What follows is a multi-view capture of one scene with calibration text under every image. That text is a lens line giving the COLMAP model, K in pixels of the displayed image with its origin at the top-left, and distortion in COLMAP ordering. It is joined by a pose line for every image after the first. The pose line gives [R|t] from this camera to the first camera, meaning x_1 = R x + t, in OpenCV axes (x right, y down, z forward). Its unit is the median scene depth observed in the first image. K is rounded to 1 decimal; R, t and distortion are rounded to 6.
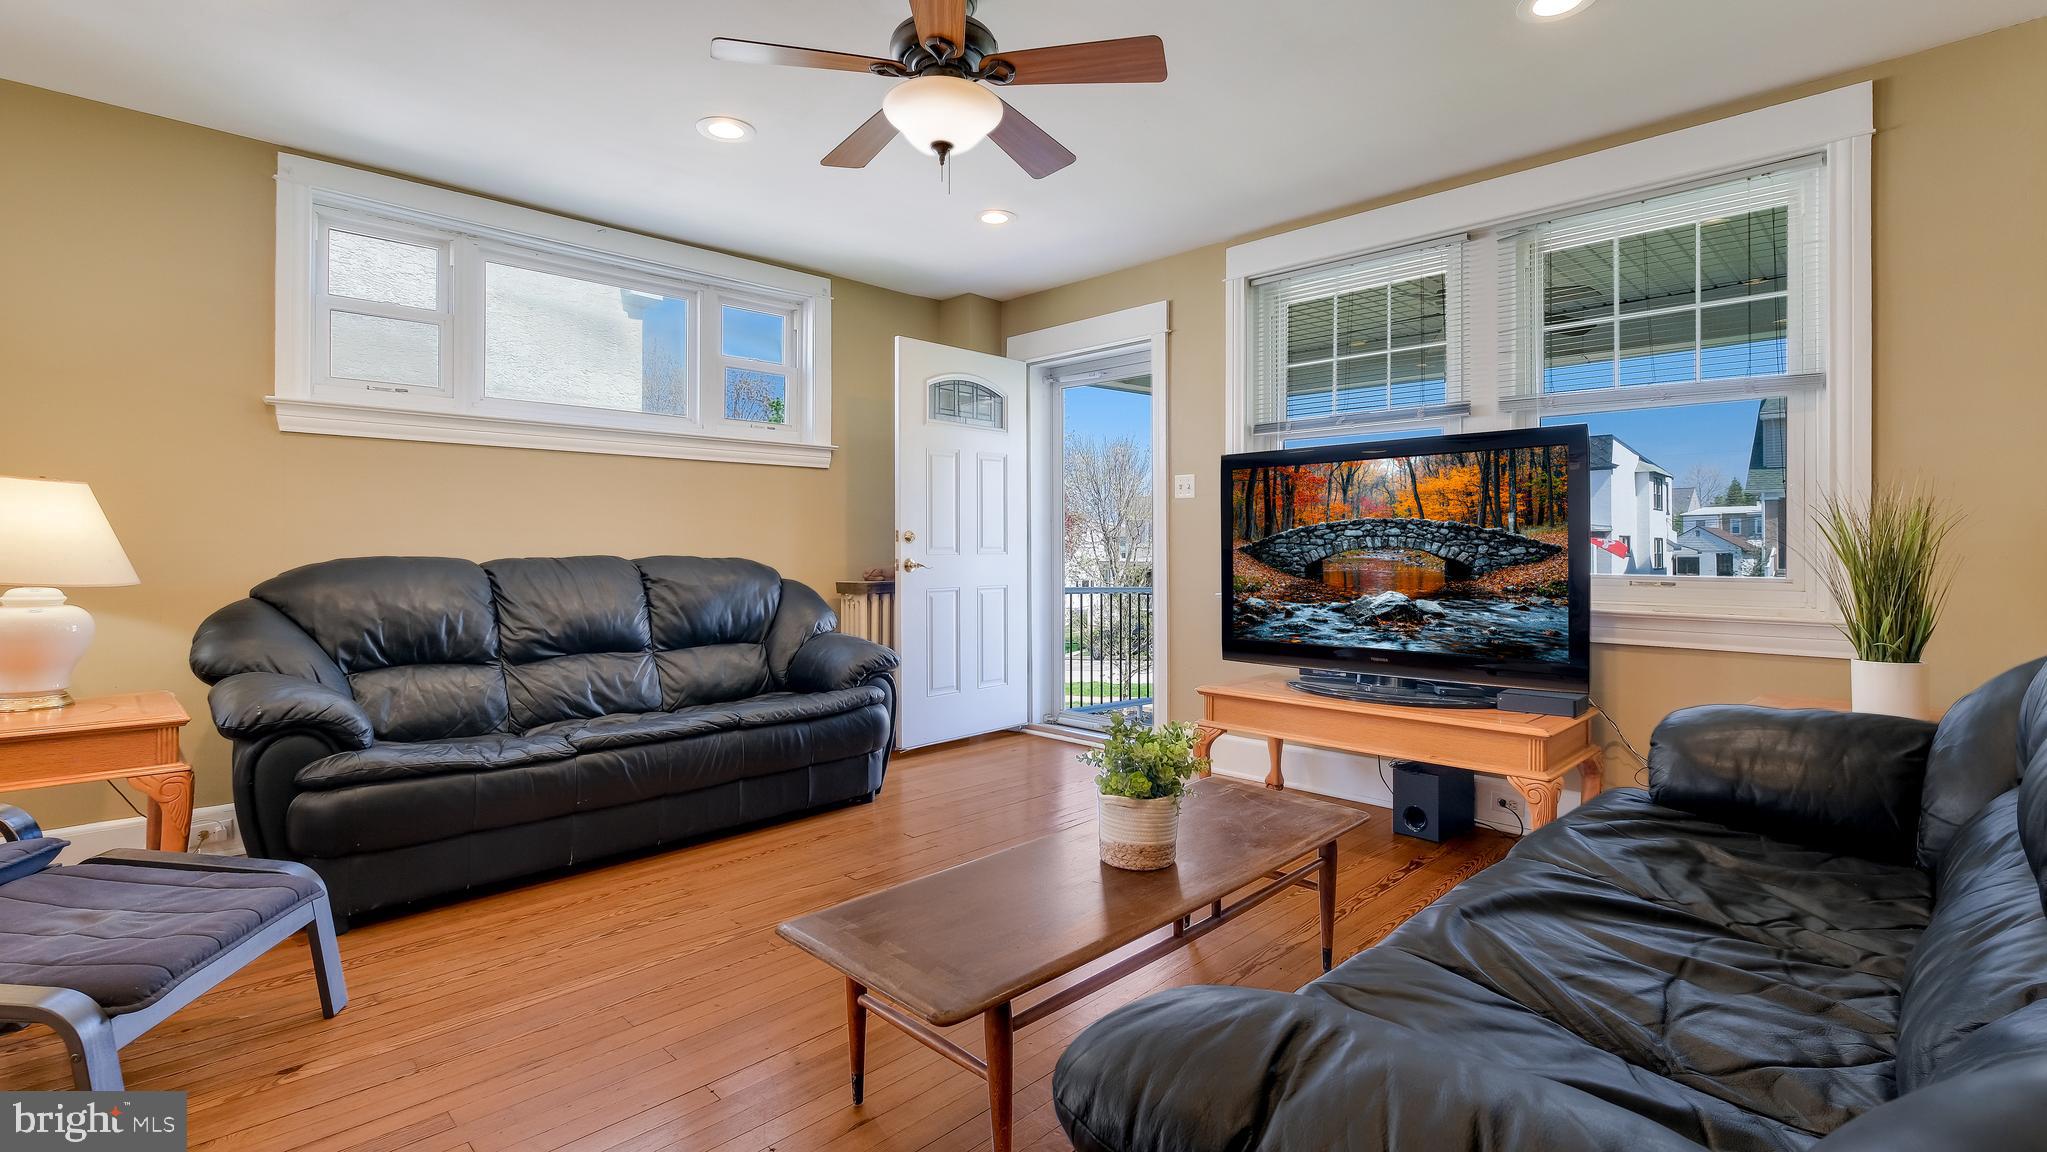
lens RADIAL K [[926.1, 0, 1006.9], [0, 926.1, 540.2], [0, 0, 1]] dist [-0.011872, 0.003729]
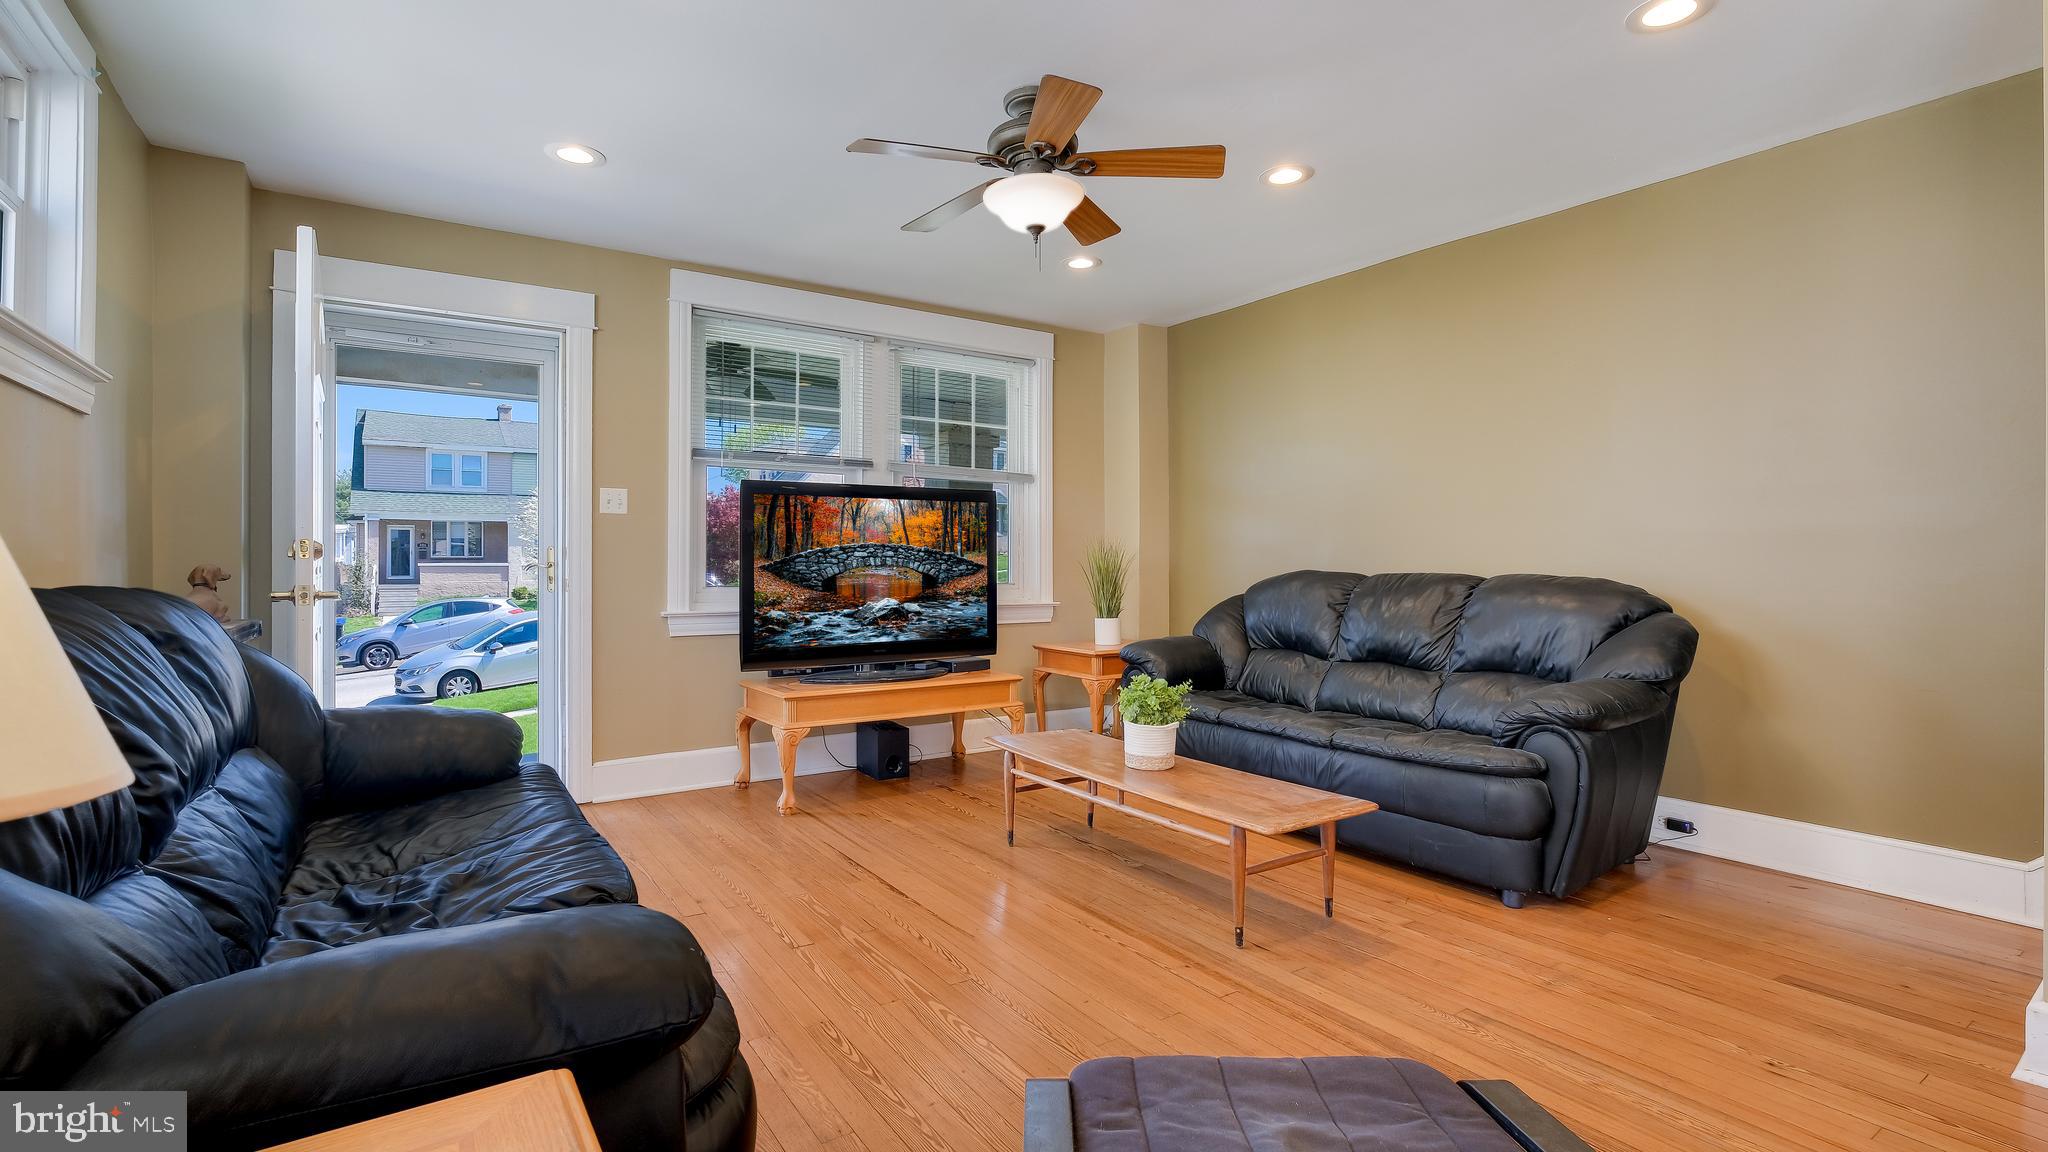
lens RADIAL K [[926.6, 0, 1013.8], [0, 926.6, 555.0], [0, 0, 1]] dist [-0.011872, 0.003729]
pose [[0.182940, 0.009222, 0.983081, -0.866083], [-0.008375, 0.999934, -0.007822, 0.001642], [-0.983088, -0.006802, 0.183005, 0.573186]]
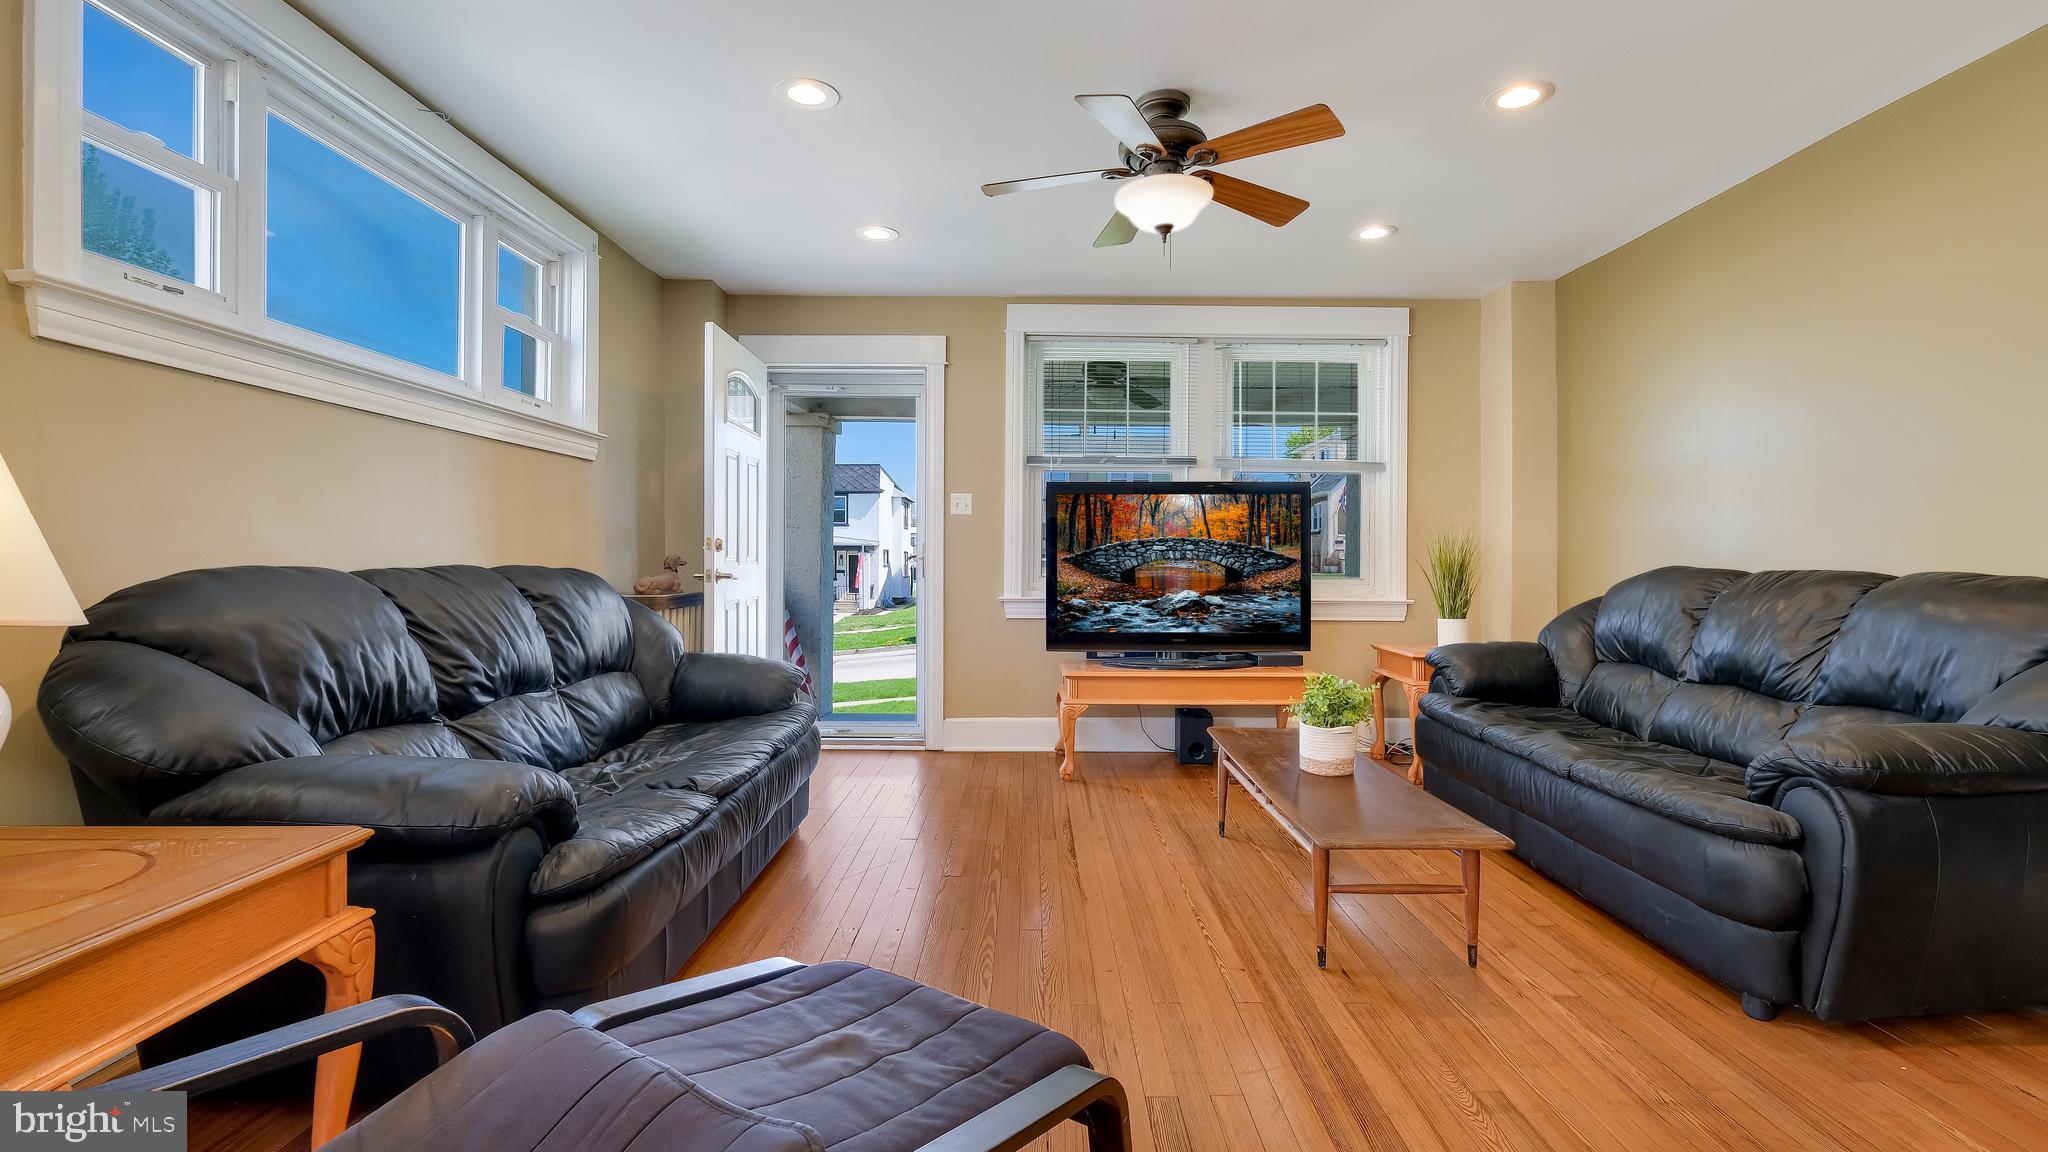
lens RADIAL K [[926.6, 0, 1042.1], [0, 926.6, 552.7], [0, 0, 1]] dist [-0.011872, 0.003729]
pose [[0.693156, 0.008910, 0.720733, -0.737240], [-0.010237, 0.999944, -0.002516, 0.004550], [-0.720715, -0.005634, 0.693209, 0.191612]]
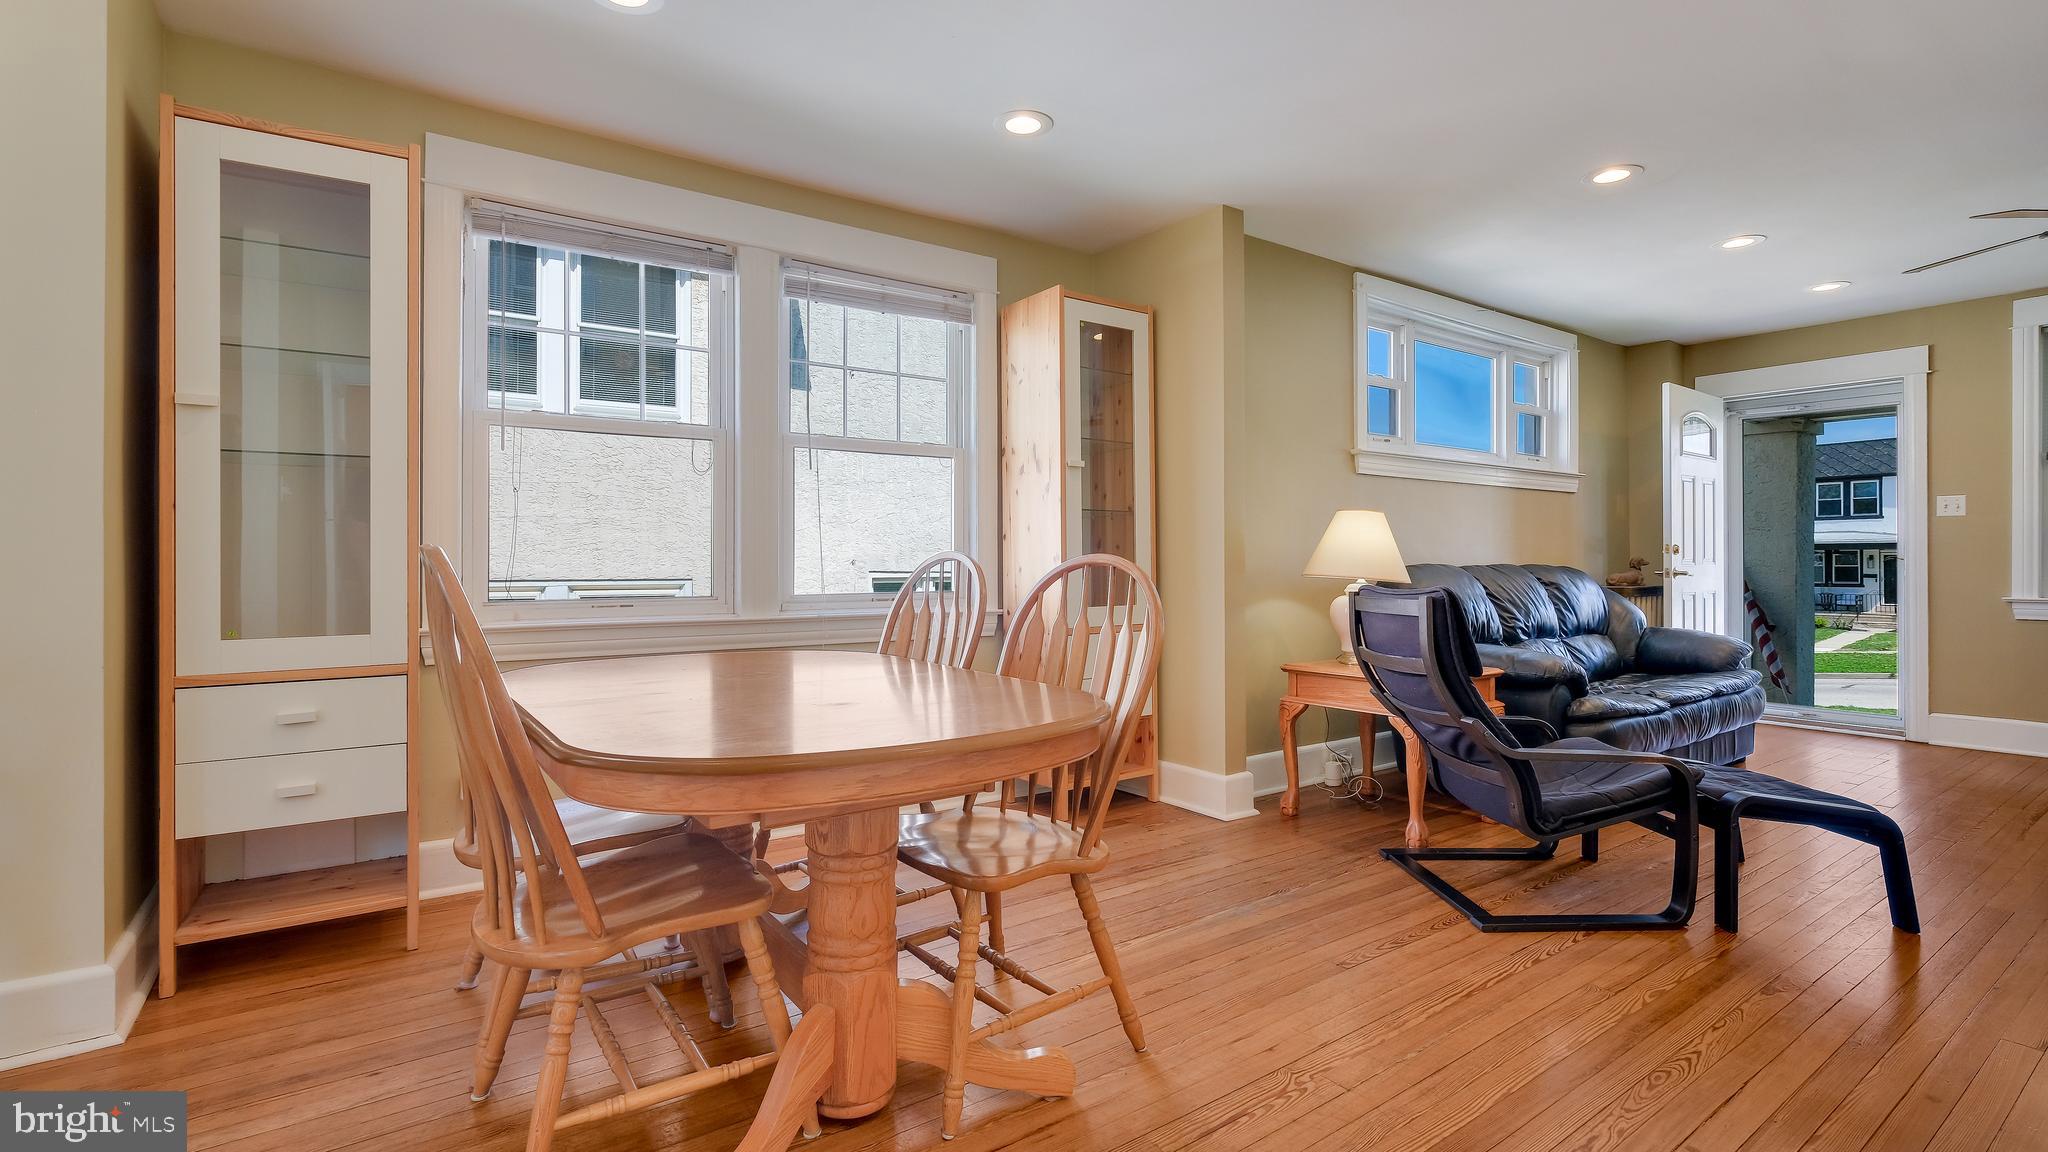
lens RADIAL K [[926.6, 0, 1008.9], [0, 926.6, 561.9], [0, 0, 1]] dist [-0.011872, 0.003729]
pose [[0.985838, 0.000044, -0.167700, -1.036733], [0.001545, 0.999955, 0.009342, 0.000259], [0.167693, -0.009469, 0.985794, -0.447405]]
